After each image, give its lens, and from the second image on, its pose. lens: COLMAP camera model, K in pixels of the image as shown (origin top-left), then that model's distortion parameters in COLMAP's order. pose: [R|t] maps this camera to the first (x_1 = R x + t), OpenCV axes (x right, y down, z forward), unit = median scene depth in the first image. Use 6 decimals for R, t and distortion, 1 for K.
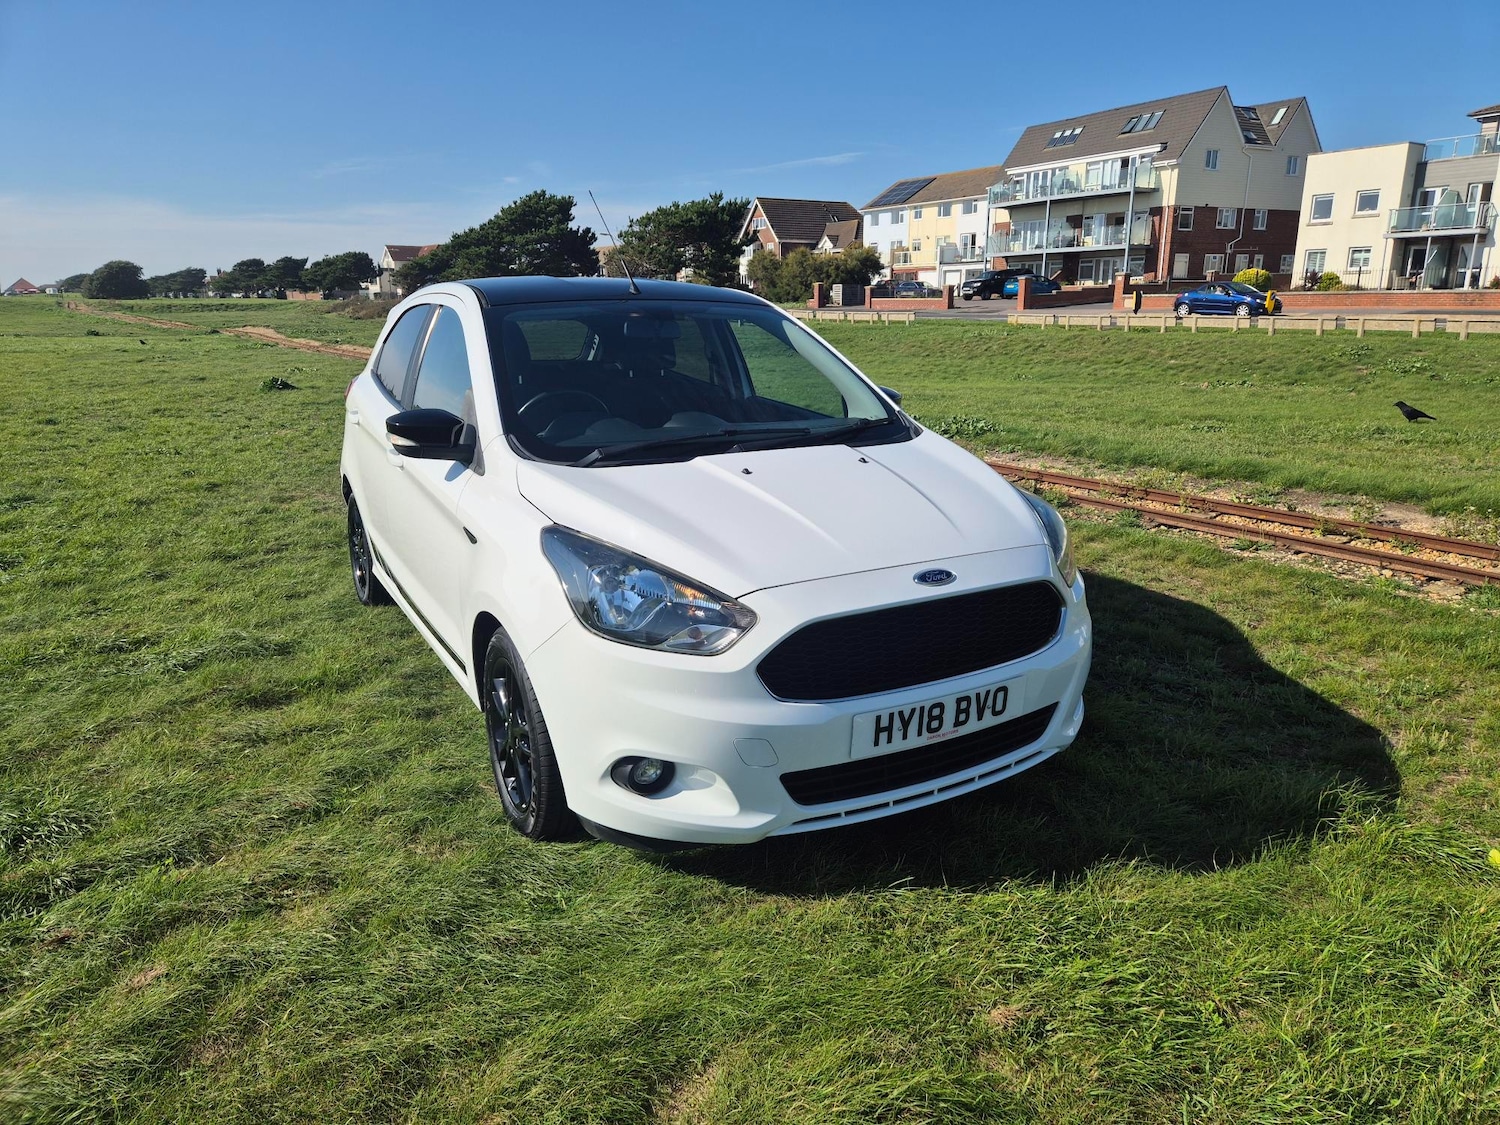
lens RADIAL K [[991.7, 0, 743.8], [0, 991.7, 566.2], [0, 0, 1]] dist [0.067085, -0.053068]
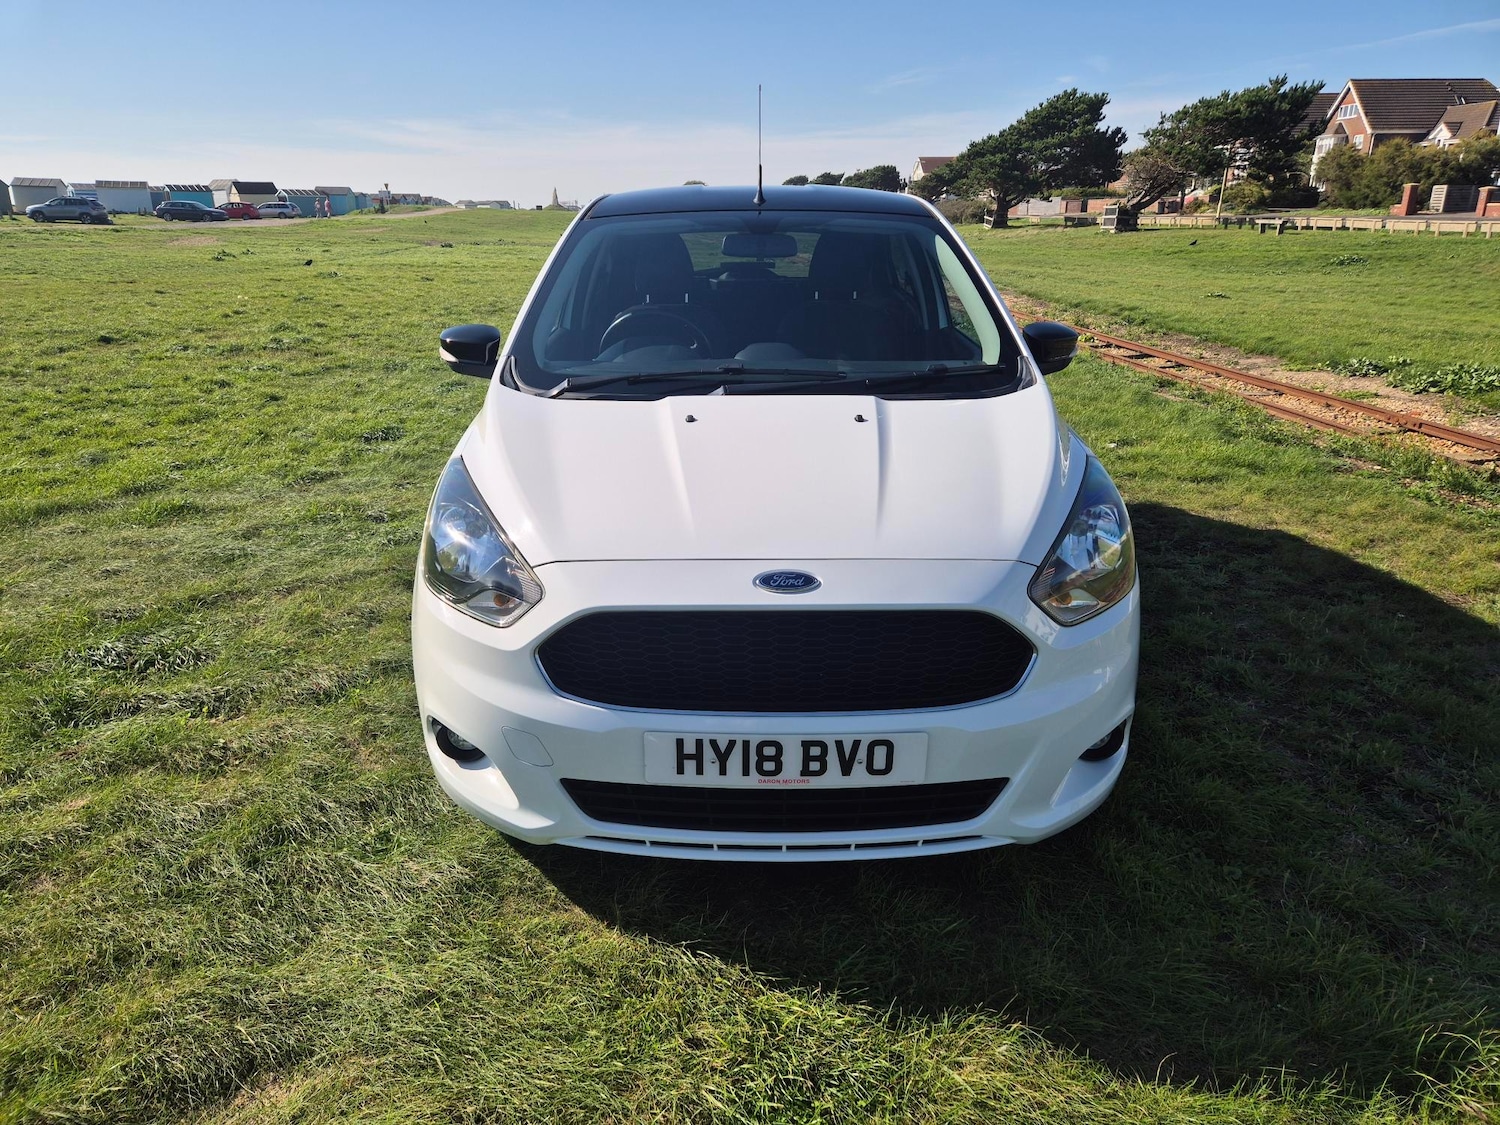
lens RADIAL K [[991.7, 0, 743.8], [0, 991.7, 566.2], [0, 0, 1]] dist [0.067085, -0.053068]
pose [[0.870416, 0.160553, -0.465401, 0.341999], [-0.123071, 0.986275, 0.110070, -0.053250], [0.476686, -0.038530, 0.878229, 0.206434]]
